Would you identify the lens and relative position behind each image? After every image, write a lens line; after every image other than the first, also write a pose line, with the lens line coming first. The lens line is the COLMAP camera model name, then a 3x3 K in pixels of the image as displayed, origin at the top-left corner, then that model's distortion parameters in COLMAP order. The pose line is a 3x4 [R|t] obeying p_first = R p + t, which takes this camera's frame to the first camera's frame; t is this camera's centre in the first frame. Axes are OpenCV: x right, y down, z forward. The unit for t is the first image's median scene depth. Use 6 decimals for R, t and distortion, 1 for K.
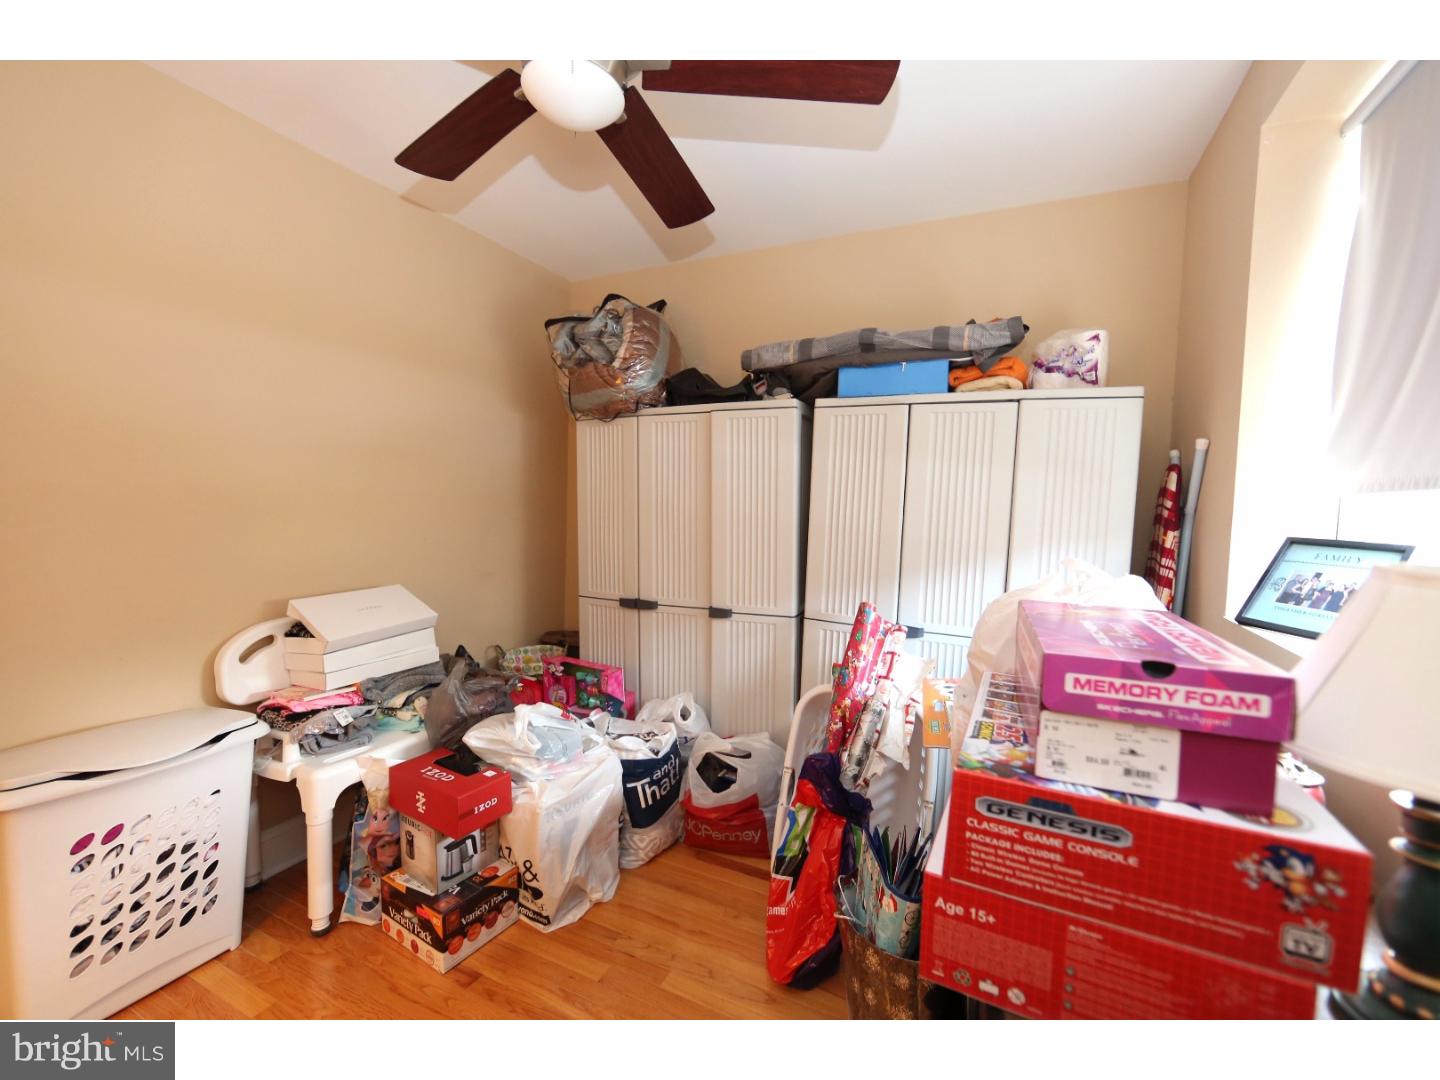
lens RADIAL K [[575.4, 0, 722.2], [0, 575.4, 539.1], [0, 0, 1]] dist [-0.012653, 0.002450]
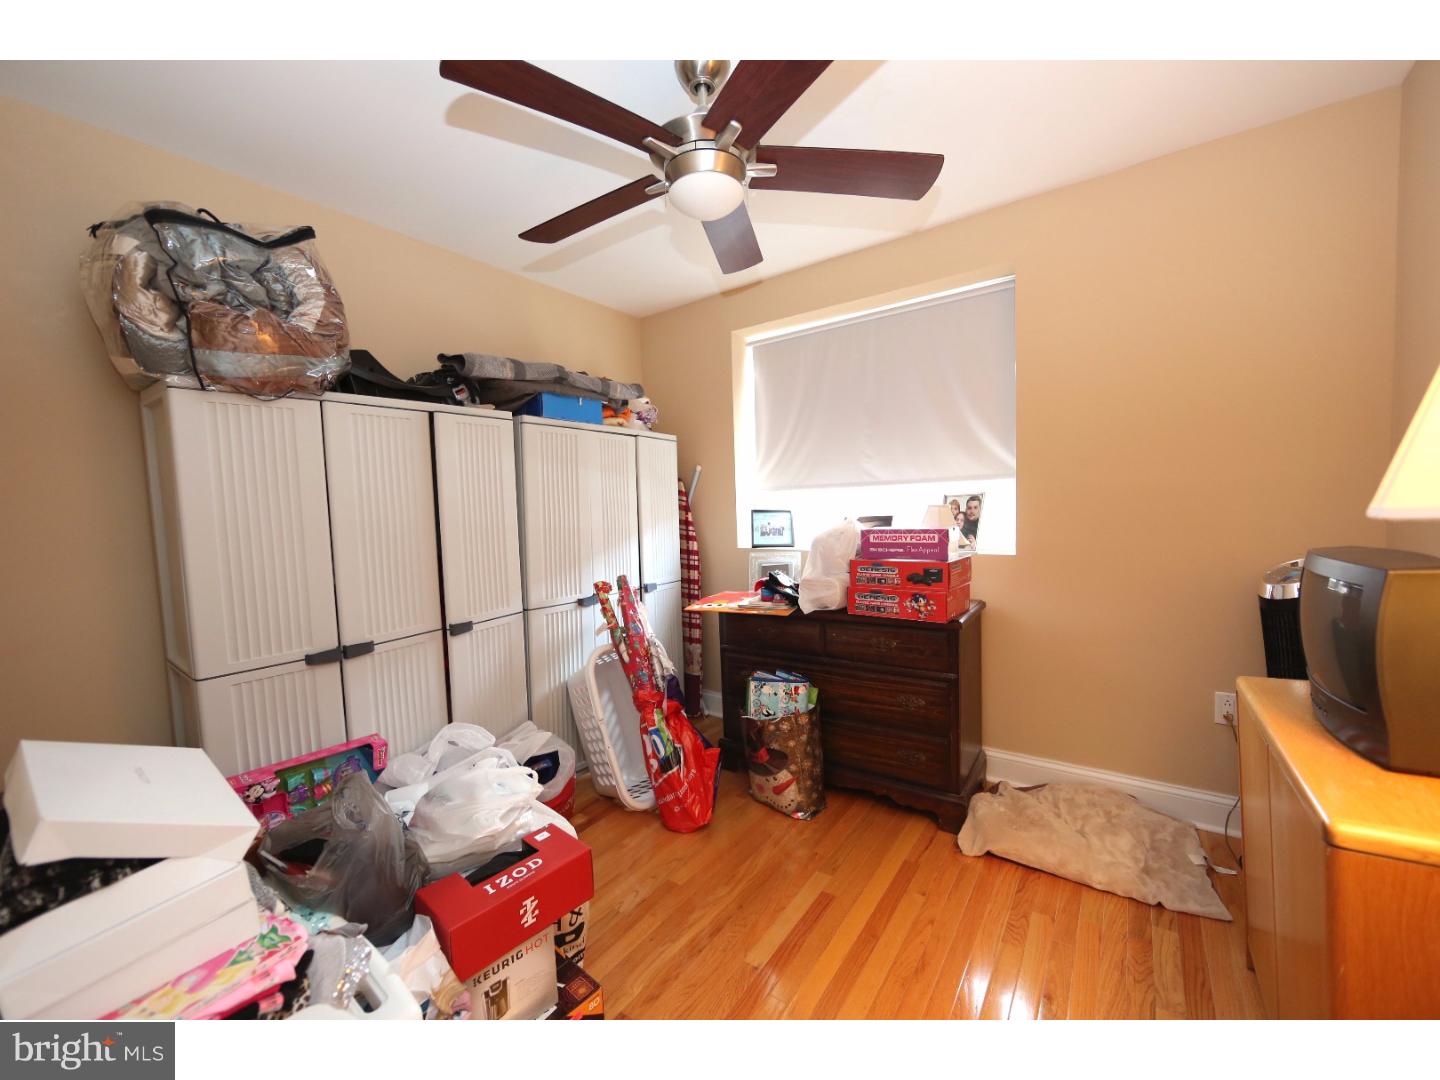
lens RADIAL K [[575.4, 0, 722.2], [0, 575.4, 539.1], [0, 0, 1]] dist [-0.012653, 0.002450]
pose [[0.178940, -0.091938, 0.979555, -0.904894], [0.099588, 0.992203, 0.074933, -0.048223], [-0.978807, 0.084144, 0.186701, 0.433522]]
